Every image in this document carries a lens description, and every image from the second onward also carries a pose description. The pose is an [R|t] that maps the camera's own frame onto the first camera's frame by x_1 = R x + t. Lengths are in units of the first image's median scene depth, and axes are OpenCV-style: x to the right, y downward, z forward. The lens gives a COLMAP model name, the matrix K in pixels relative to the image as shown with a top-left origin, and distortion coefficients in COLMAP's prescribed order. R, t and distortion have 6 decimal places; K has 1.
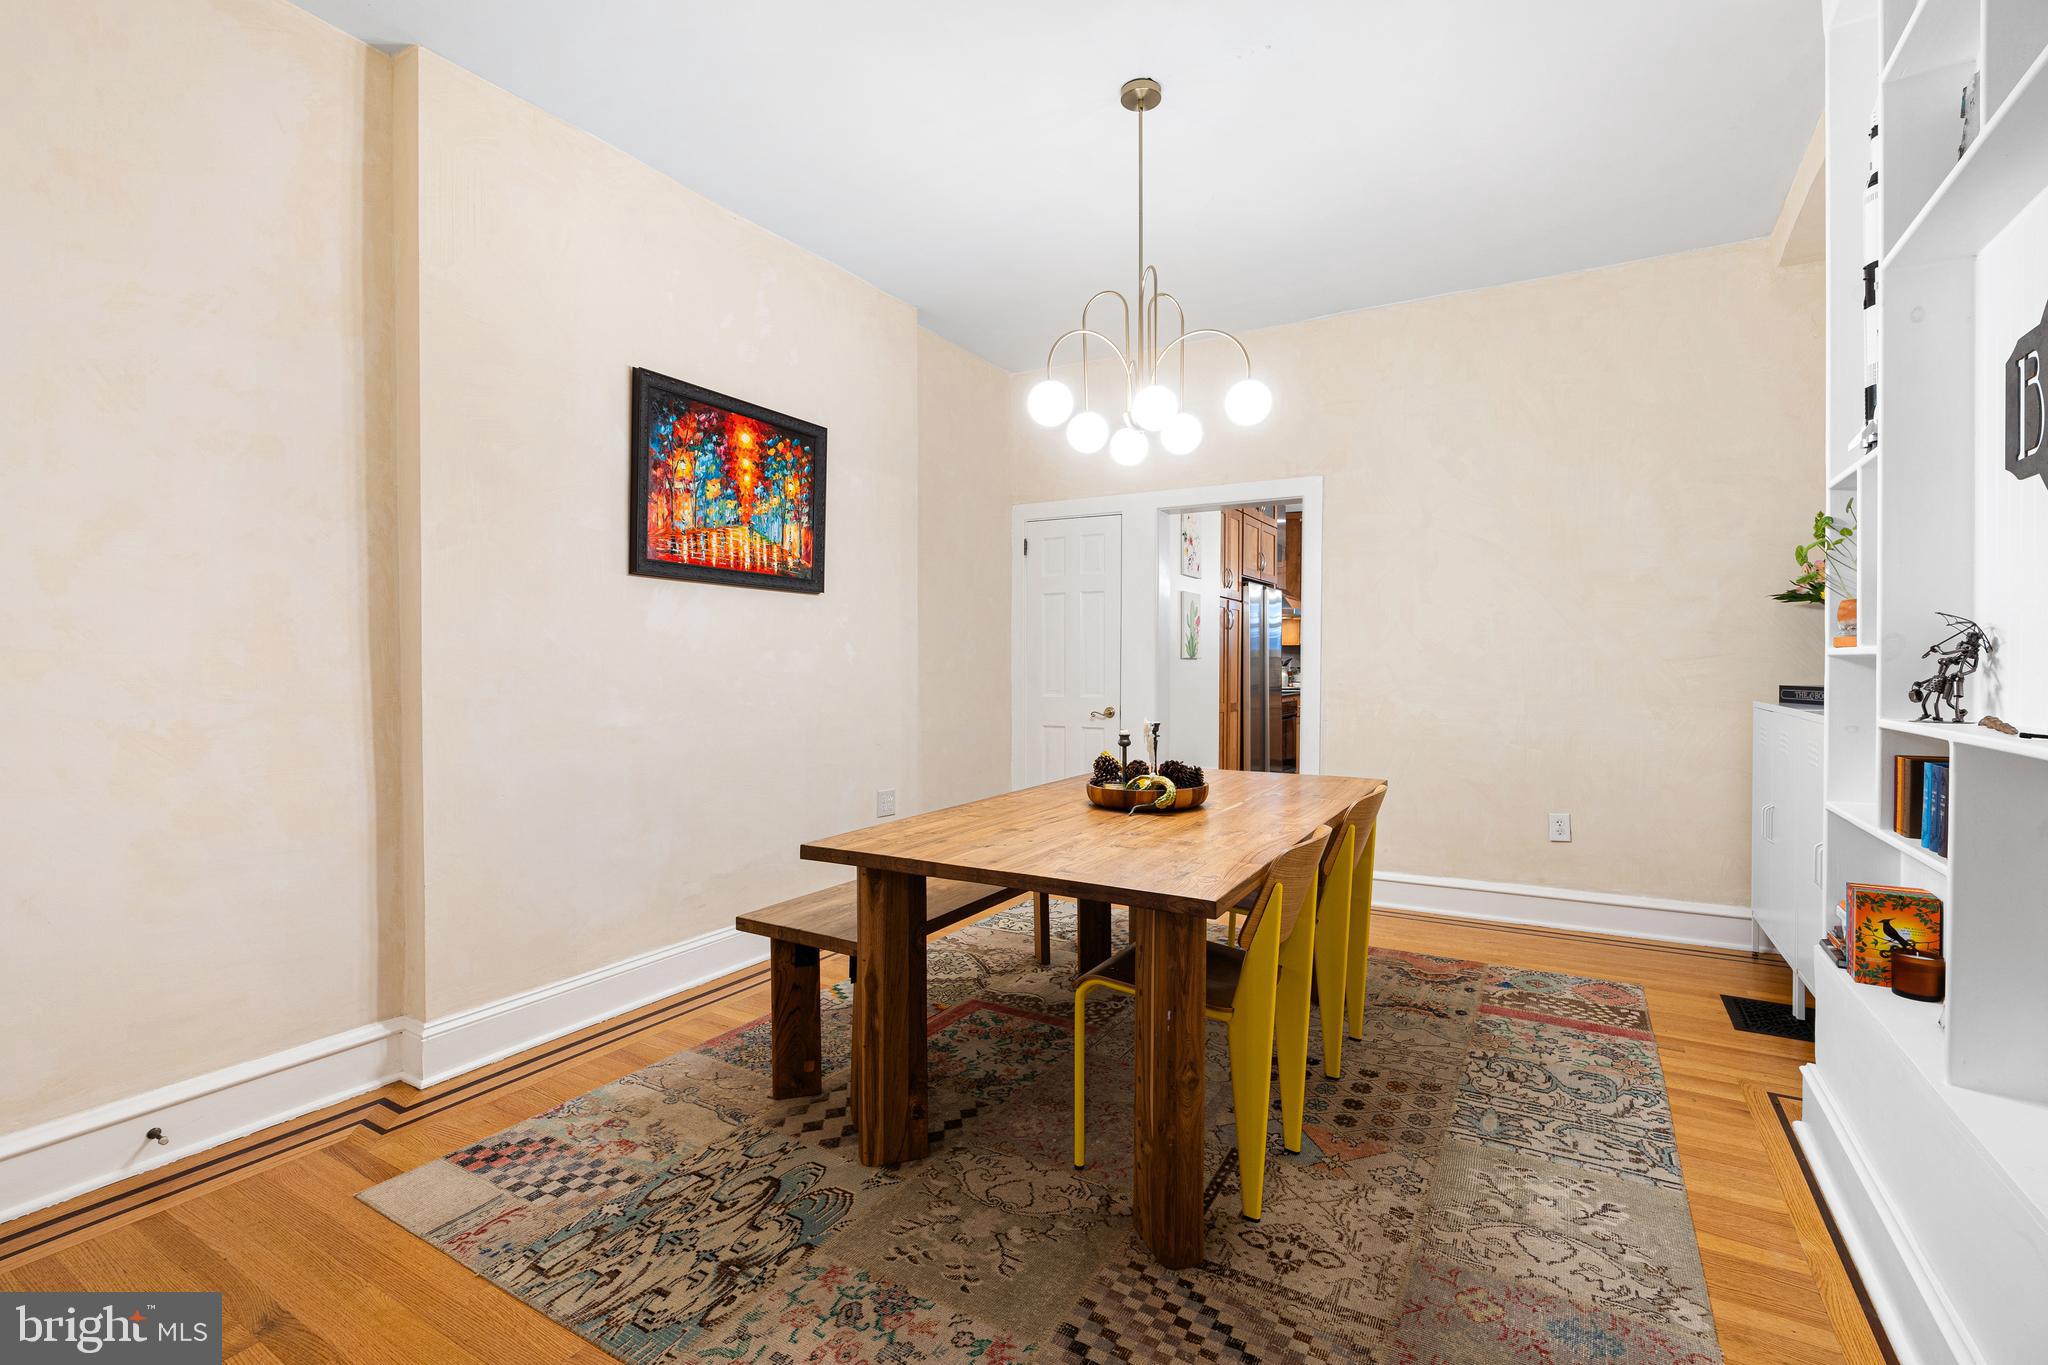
lens RADIAL K [[910.2, 0, 1016.5], [0, 910.2, 674.8], [0, 0, 1]] dist [-0.011236, 0.004316]
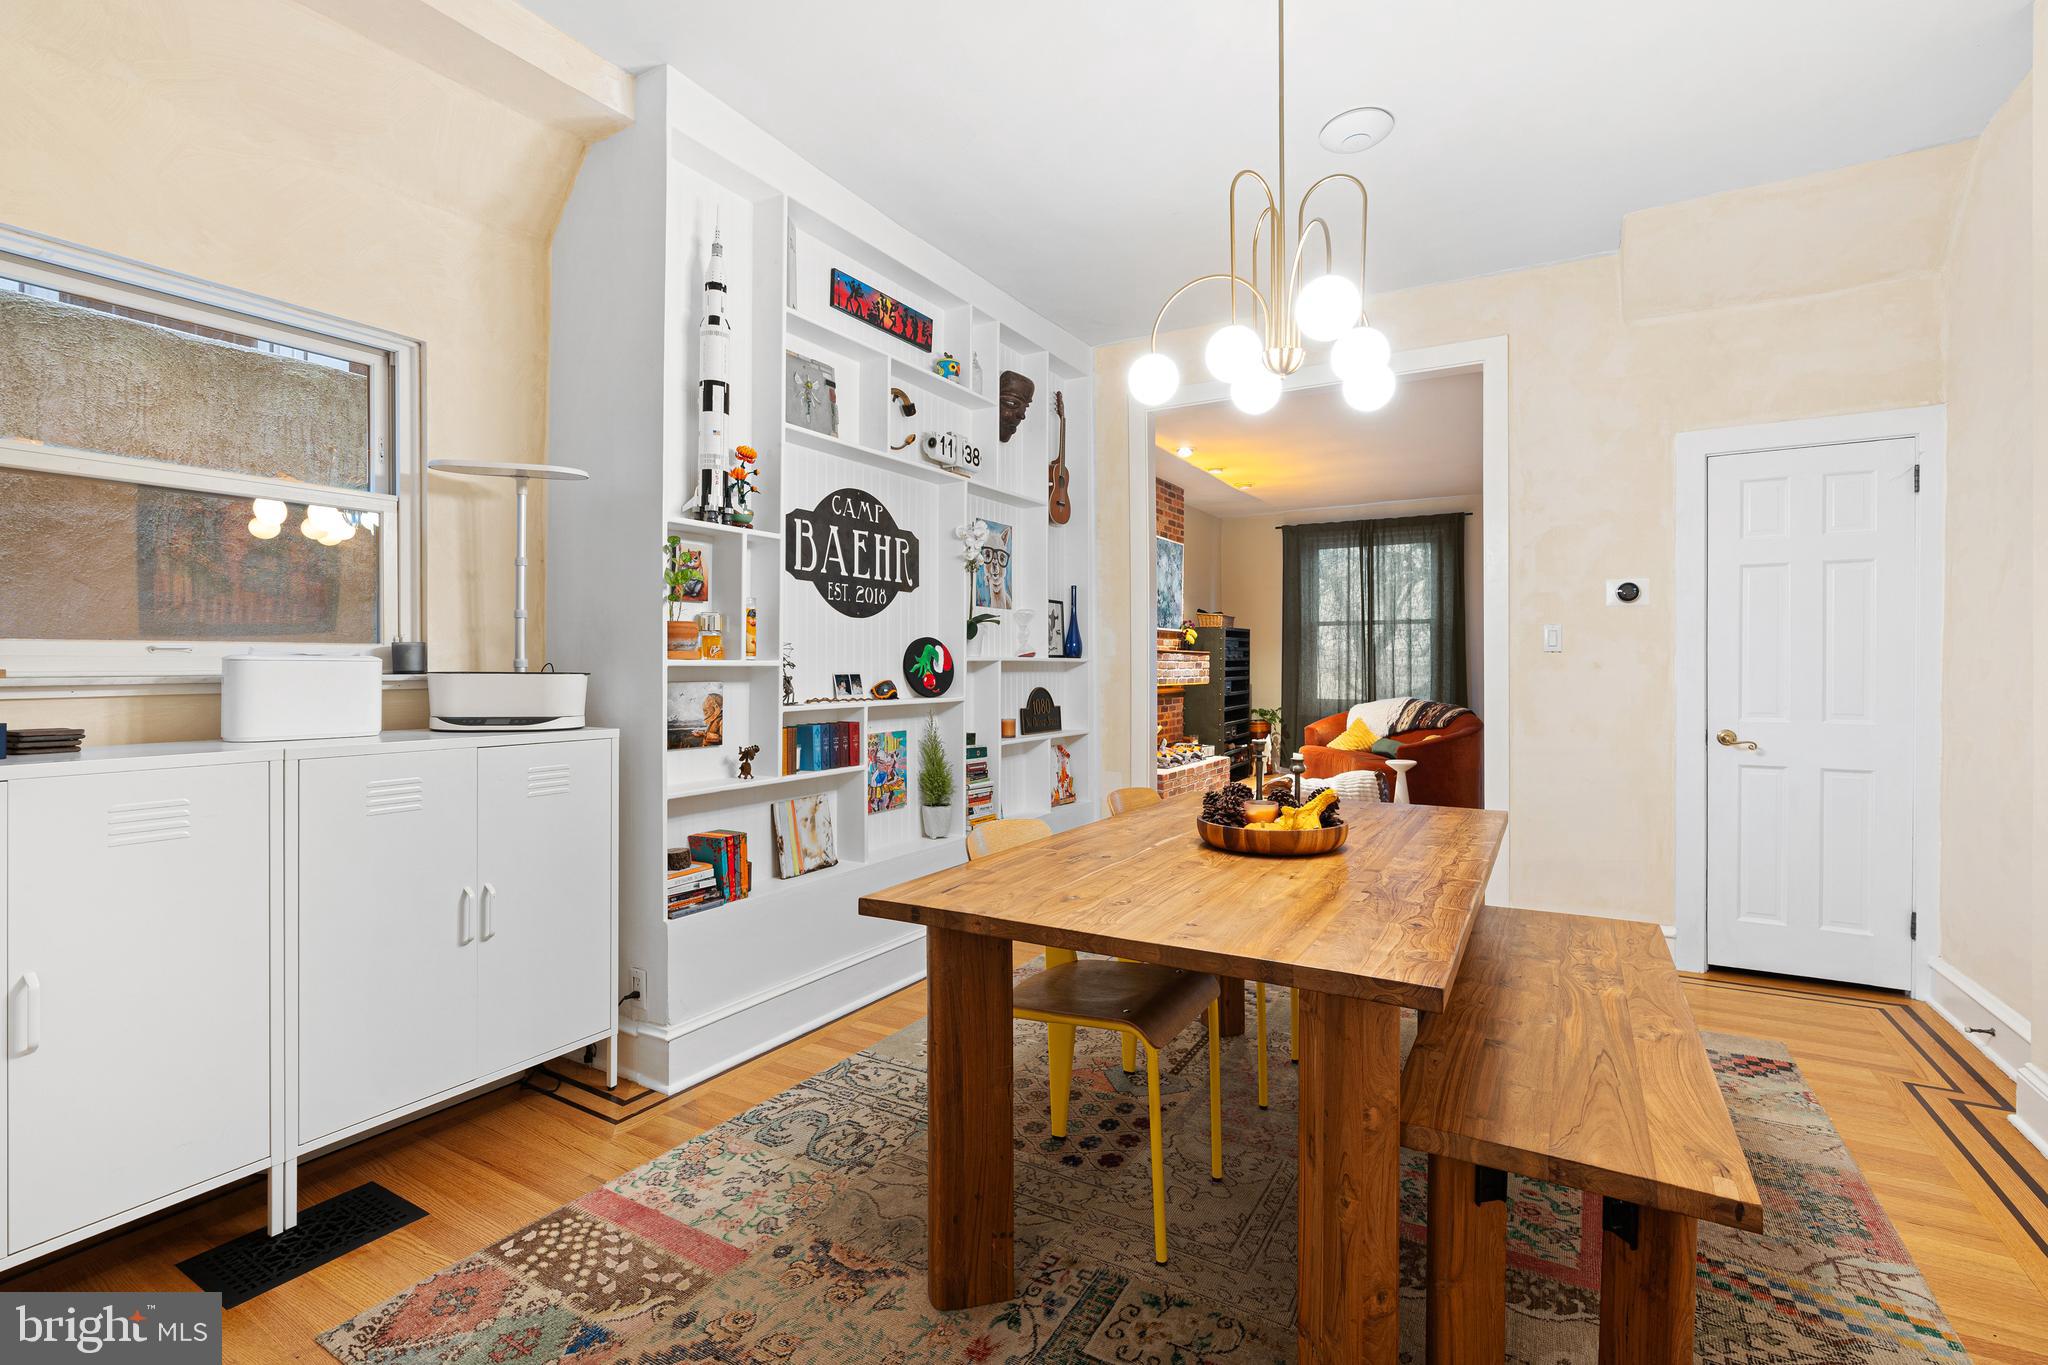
lens RADIAL K [[910.2, 0, 1033.1], [0, 910.2, 667.1], [0, 0, 1]] dist [-0.011236, 0.004316]
pose [[-0.999753, 0.001268, -0.022210, 0.392542], [0.000975, 0.999913, 0.013163, -0.036043], [0.022225, 0.013138, -0.999667, 1.893913]]
